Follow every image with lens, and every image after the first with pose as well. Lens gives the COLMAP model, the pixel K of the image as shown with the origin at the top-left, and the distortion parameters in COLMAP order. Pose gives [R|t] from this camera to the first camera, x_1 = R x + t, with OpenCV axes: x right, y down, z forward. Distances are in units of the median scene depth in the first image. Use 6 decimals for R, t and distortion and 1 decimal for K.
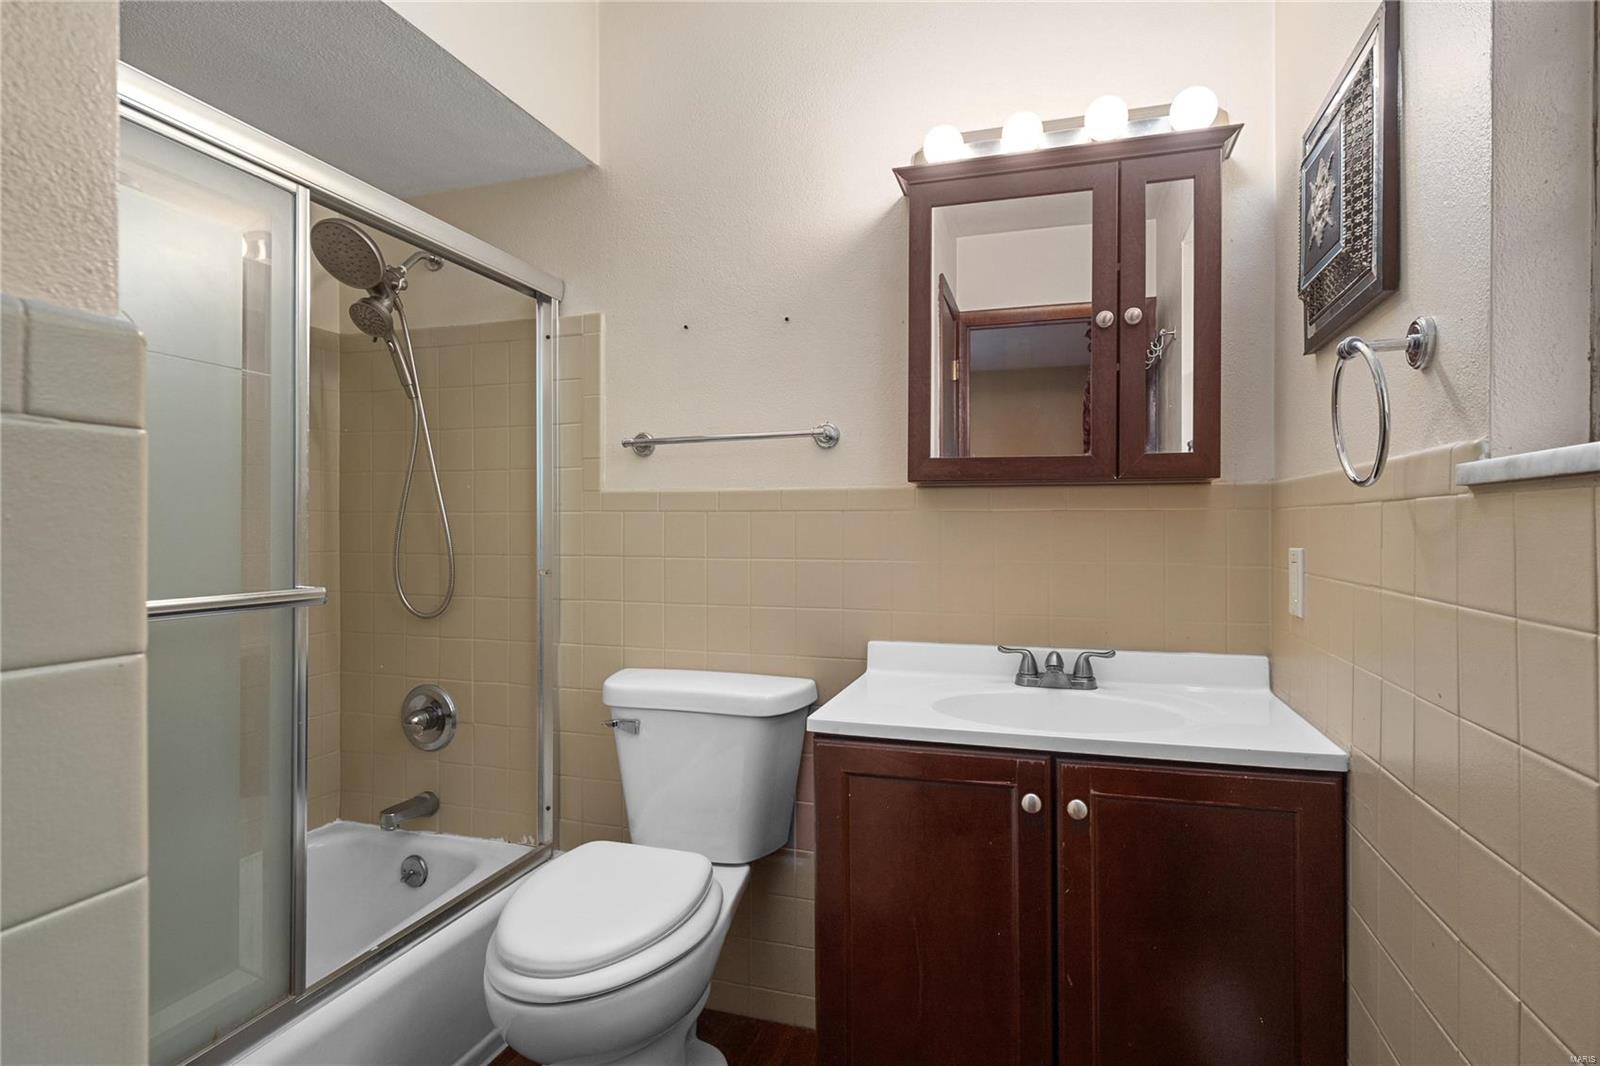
lens RADIAL K [[825.8, 0, 793.1], [0, 825.8, 521.8], [0, 0, 1]] dist [-0.000723, -0.001362]
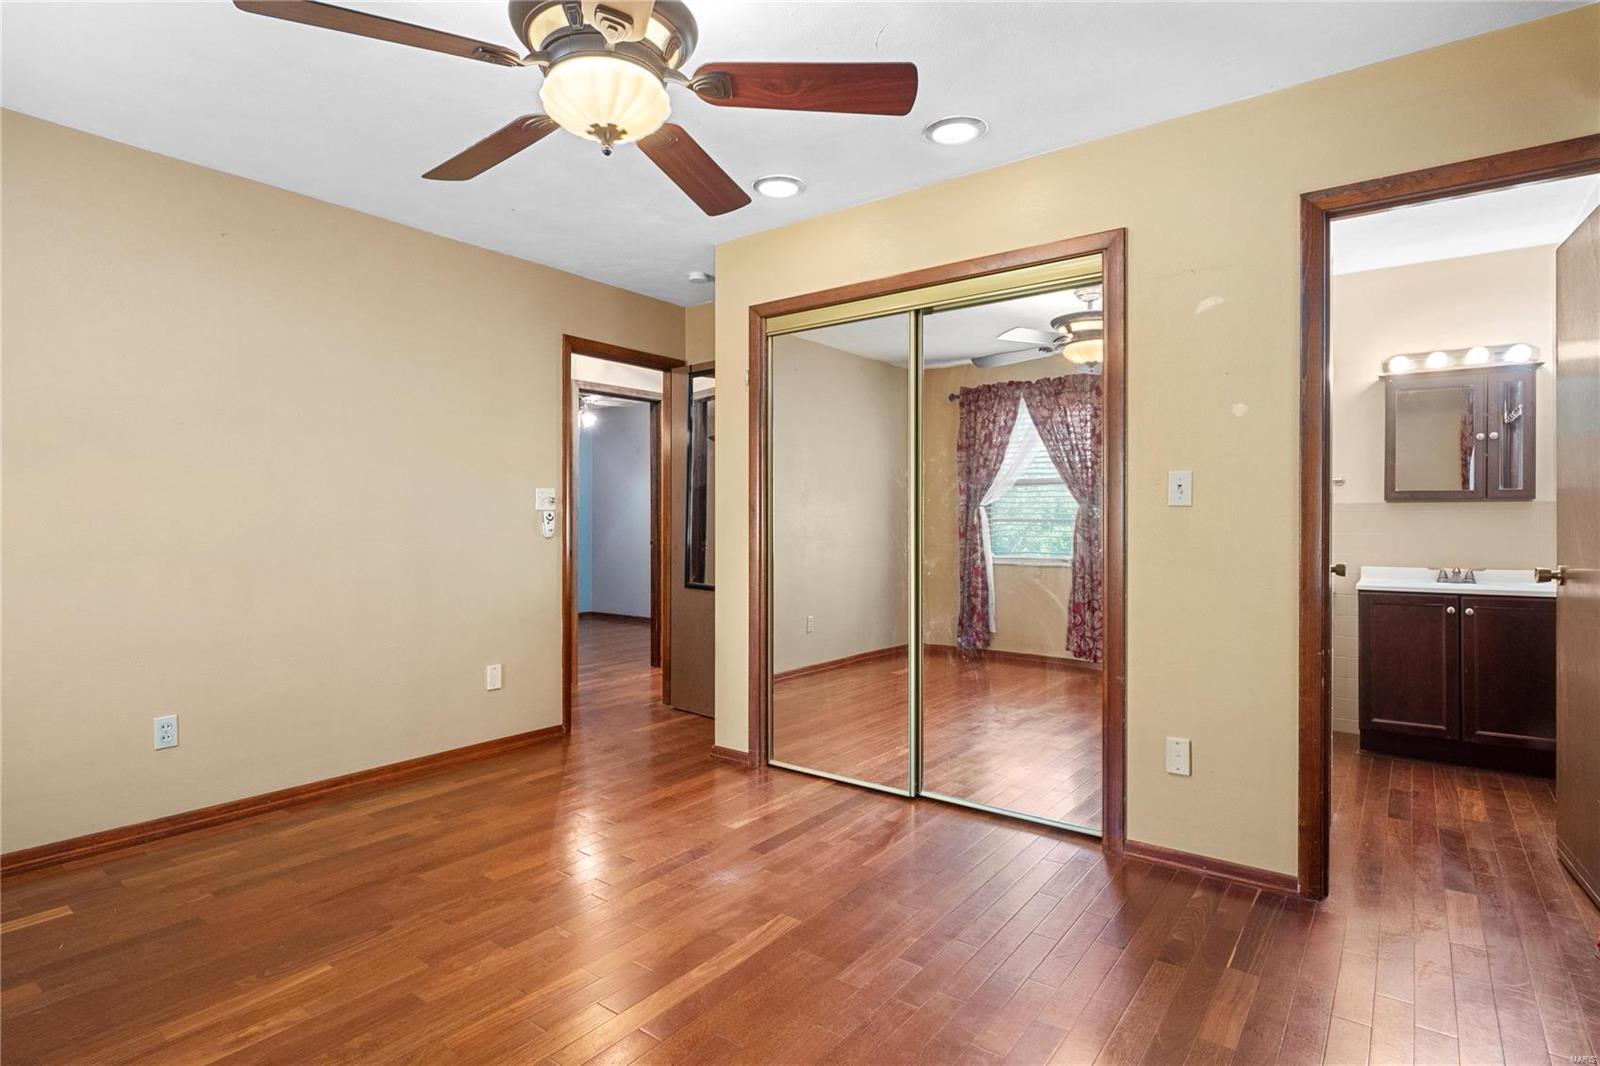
lens RADIAL K [[825.8, 0, 793.1], [0, 825.8, 521.8], [0, 0, 1]] dist [-0.000723, -0.001362]
pose [[0.944340, -0.003409, -0.328954, -0.817071], [0.004349, 0.999988, 0.002122, 0.000951], [0.328943, -0.003434, 0.944343, -2.178913]]
